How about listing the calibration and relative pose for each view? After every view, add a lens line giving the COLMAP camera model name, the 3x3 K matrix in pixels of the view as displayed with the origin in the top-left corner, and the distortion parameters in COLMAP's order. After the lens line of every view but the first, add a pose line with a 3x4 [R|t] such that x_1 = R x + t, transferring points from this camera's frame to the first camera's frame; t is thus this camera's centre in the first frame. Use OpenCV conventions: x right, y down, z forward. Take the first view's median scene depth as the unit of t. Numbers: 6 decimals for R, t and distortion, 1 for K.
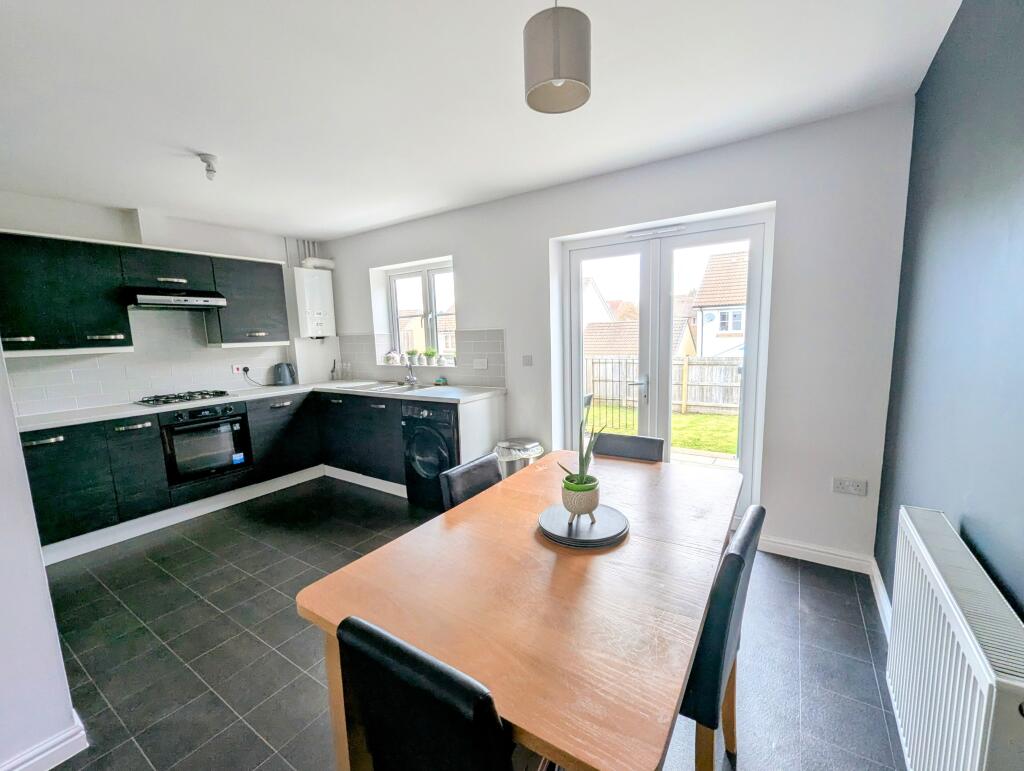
lens RADIAL K [[426.5, 0, 515.2], [0, 426.5, 389.6], [0, 0, 1]] dist [0.001662, 0.000031]
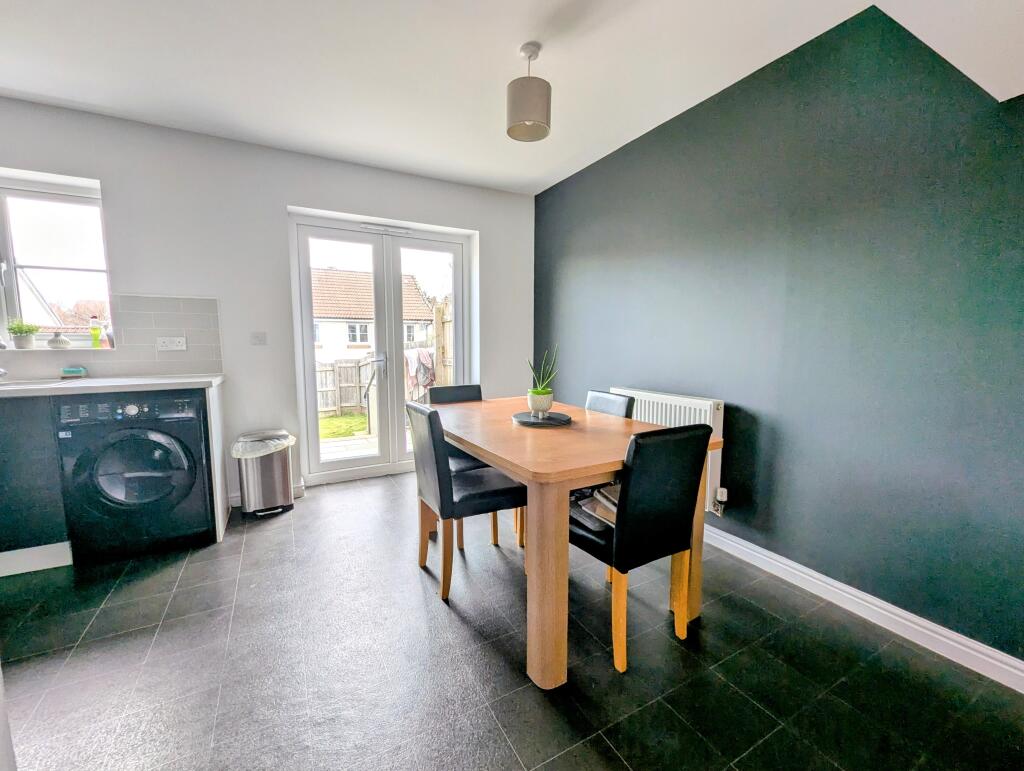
lens RADIAL K [[426.5, 0, 515.2], [0, 426.5, 389.6], [0, 0, 1]] dist [0.001662, 0.000031]
pose [[0.467291, -0.067187, 0.881547, -0.492706], [0.103869, 0.994375, 0.020728, 0.069491], [-0.877981, 0.081879, 0.471641, 0.151072]]
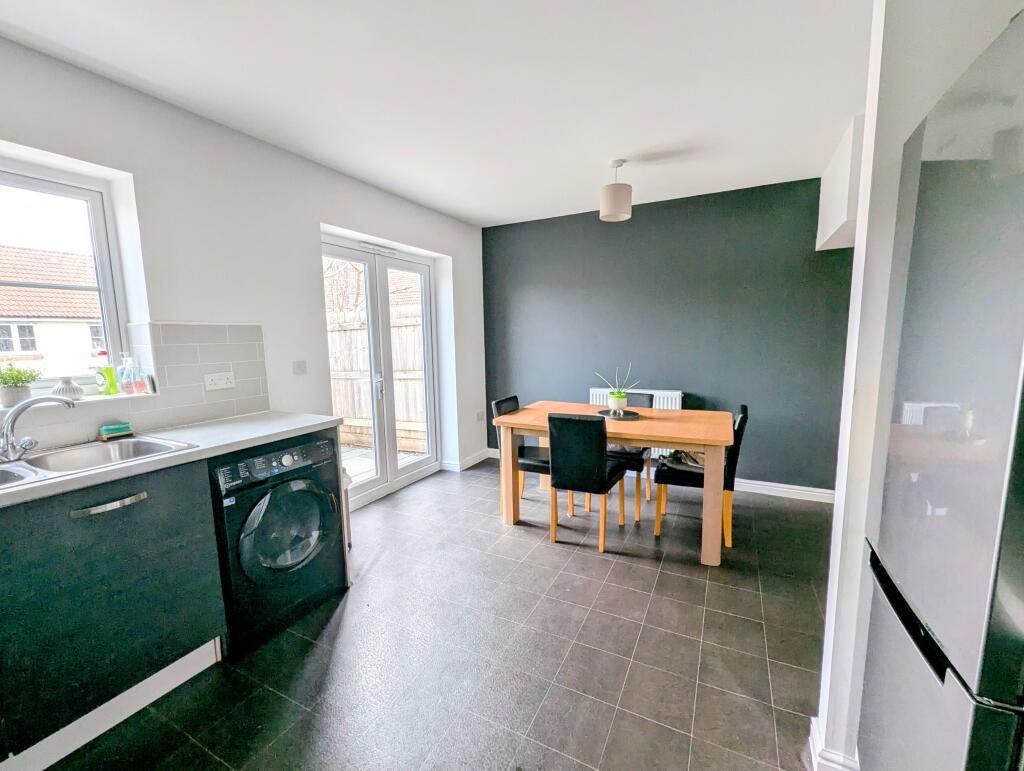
lens RADIAL K [[426.5, 0, 515.2], [0, 426.5, 389.6], [0, 0, 1]] dist [0.001662, 0.000031]
pose [[-0.108931, -0.091747, 0.989806, -0.781926], [0.156162, 0.981788, 0.108190, -0.051713], [-0.981706, 0.166355, -0.092620, 0.694969]]
